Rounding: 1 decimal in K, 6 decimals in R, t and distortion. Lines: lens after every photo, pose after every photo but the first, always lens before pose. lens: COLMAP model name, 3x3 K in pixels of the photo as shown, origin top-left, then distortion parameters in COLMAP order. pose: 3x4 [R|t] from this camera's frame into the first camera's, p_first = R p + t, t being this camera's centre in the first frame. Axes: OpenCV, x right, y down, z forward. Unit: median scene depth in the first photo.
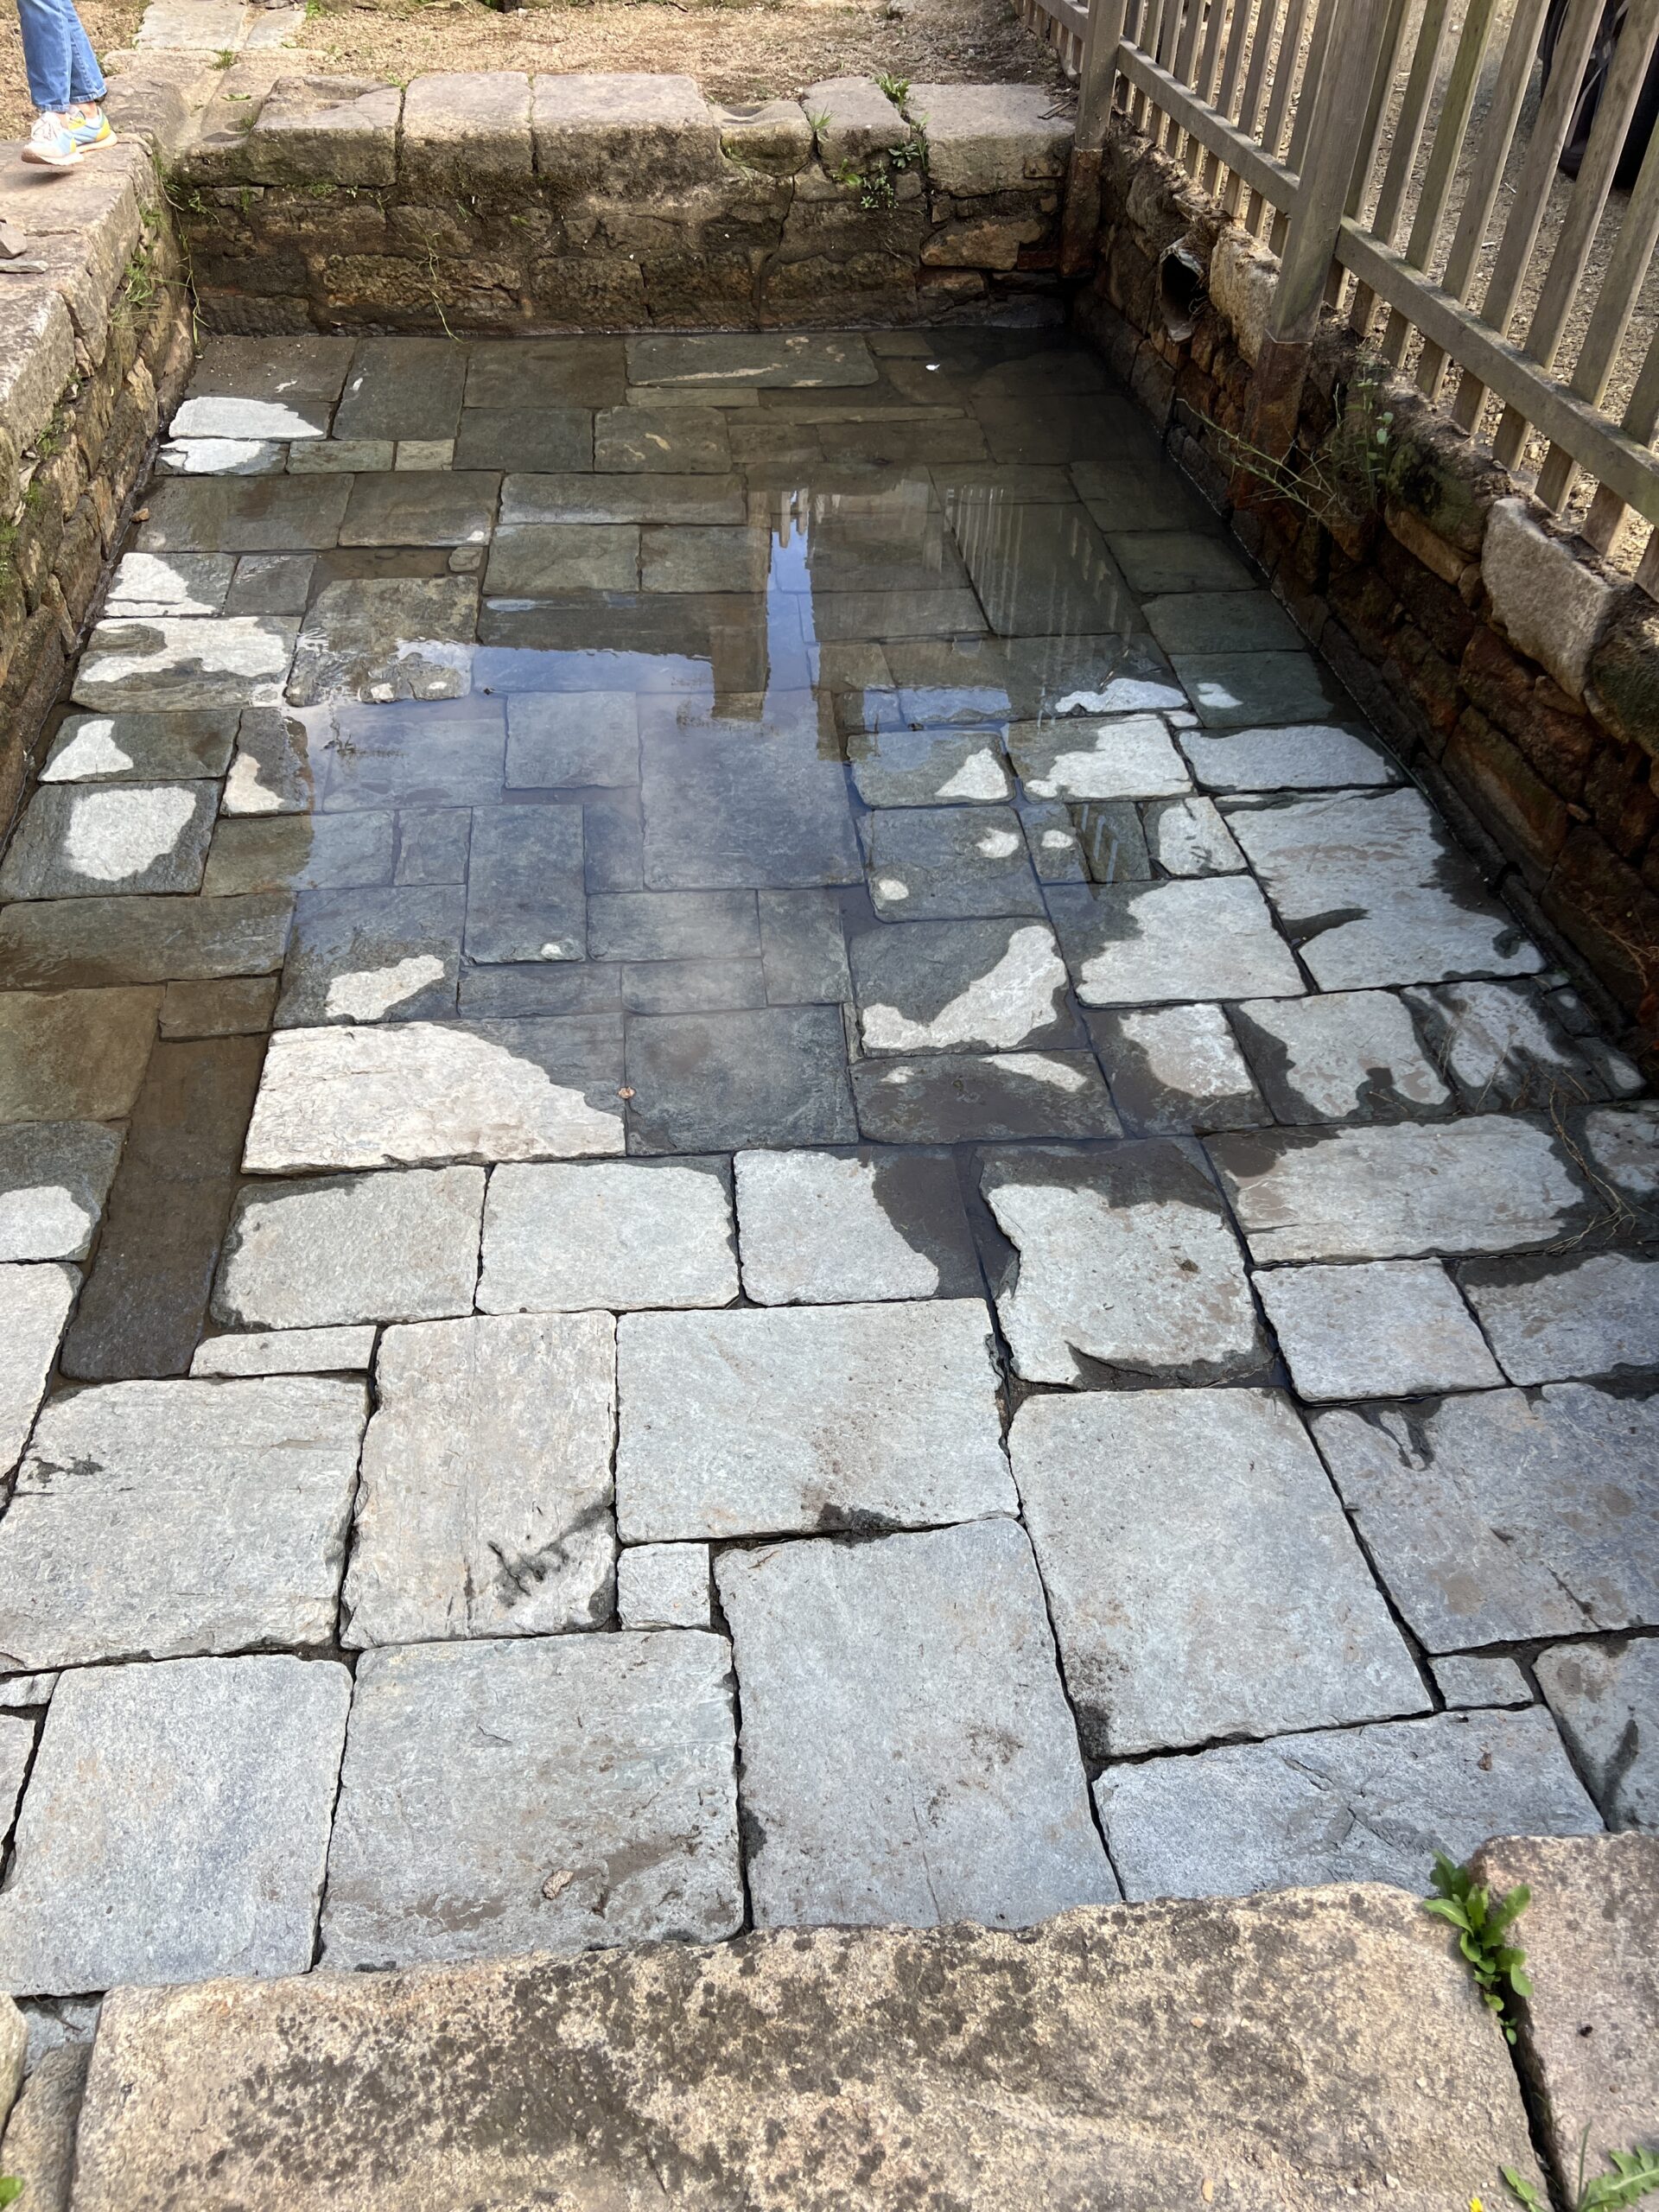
lens RADIAL K [[1659.3, 0, 839.7], [0, 1659.3, 1101.1], [0, 0, 1]] dist [0.054121, -0.053173]
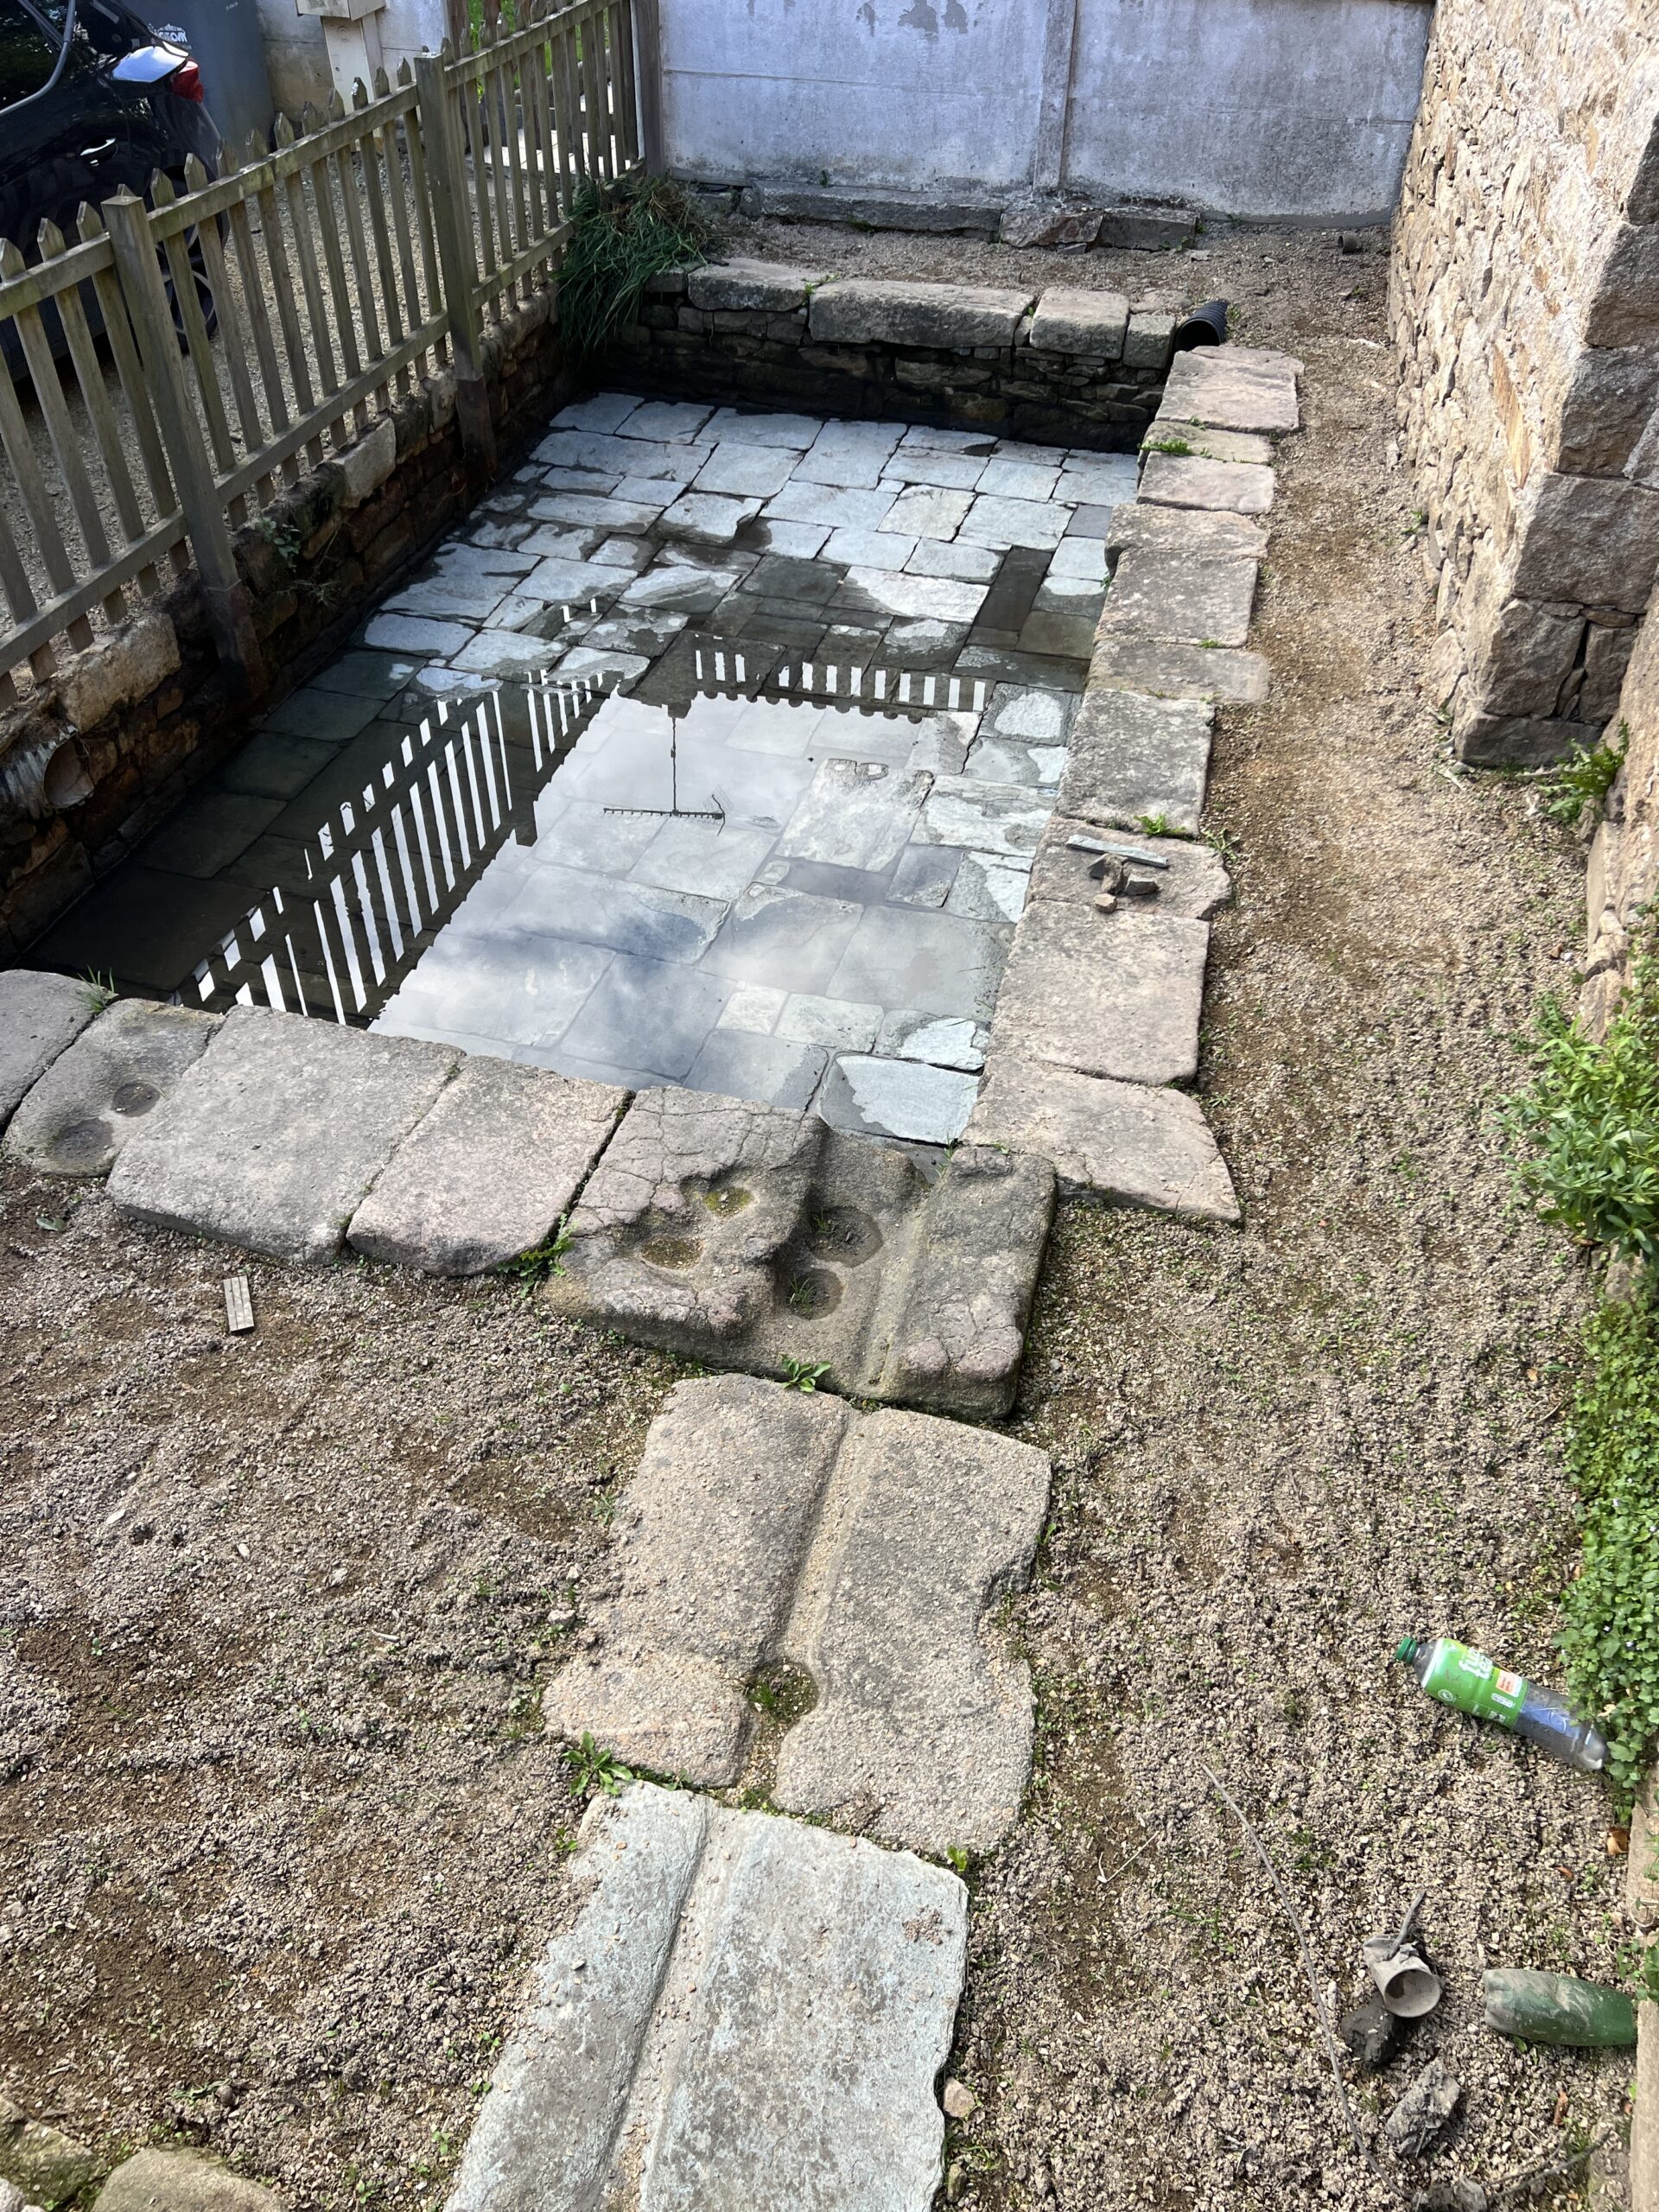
lens RADIAL K [[1660.6, 0, 807.1], [0, 1660.6, 1112.1], [0, 0, 1]] dist [0.038181, -0.051754]
pose [[-0.920219, -0.284071, 0.269258, -0.943201], [0.243812, 0.122131, 0.962102, -2.230283], [-0.306190, 0.950993, -0.043127, 1.817062]]
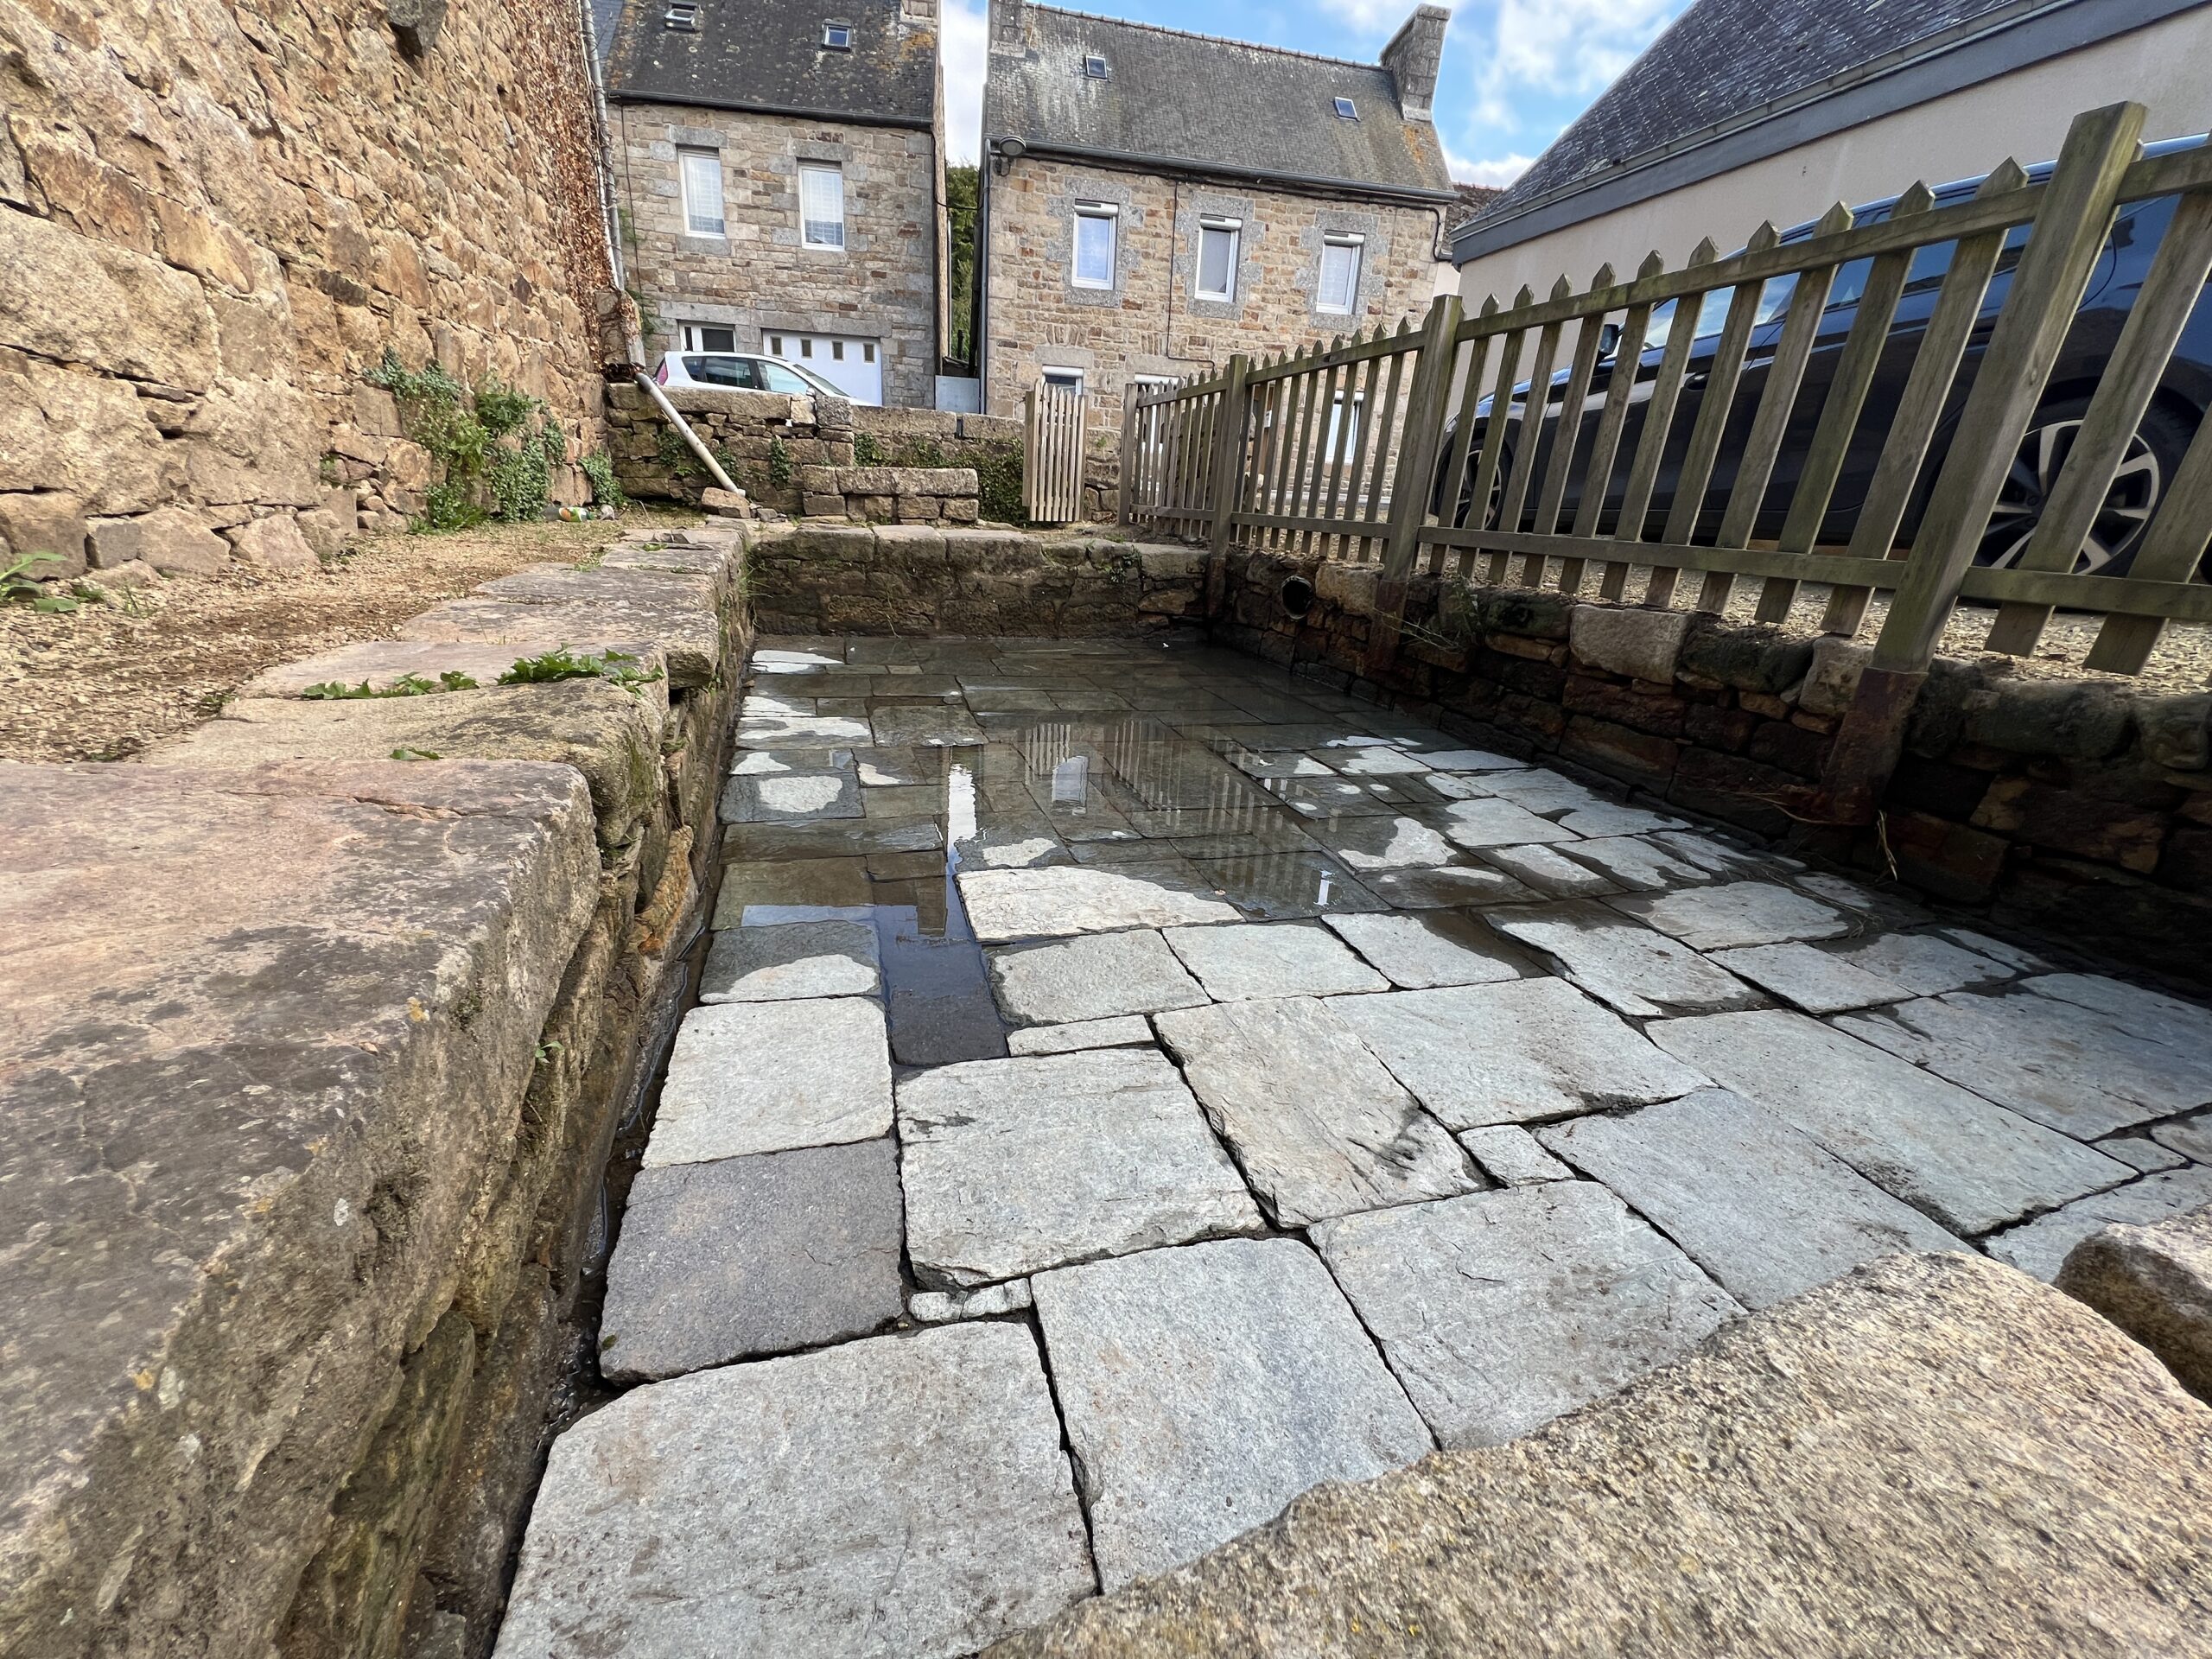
lens RADIAL K [[877.8, 0, 1106.0], [0, 877.8, 829.5], [0, 0, 1]] dist [-0.003585, 0.000784]
pose [[0.983304, -0.031220, 0.179270, -0.348341], [0.094209, 0.930204, -0.354747, 0.196062], [-0.155683, 0.365713, 0.917615, 0.298698]]
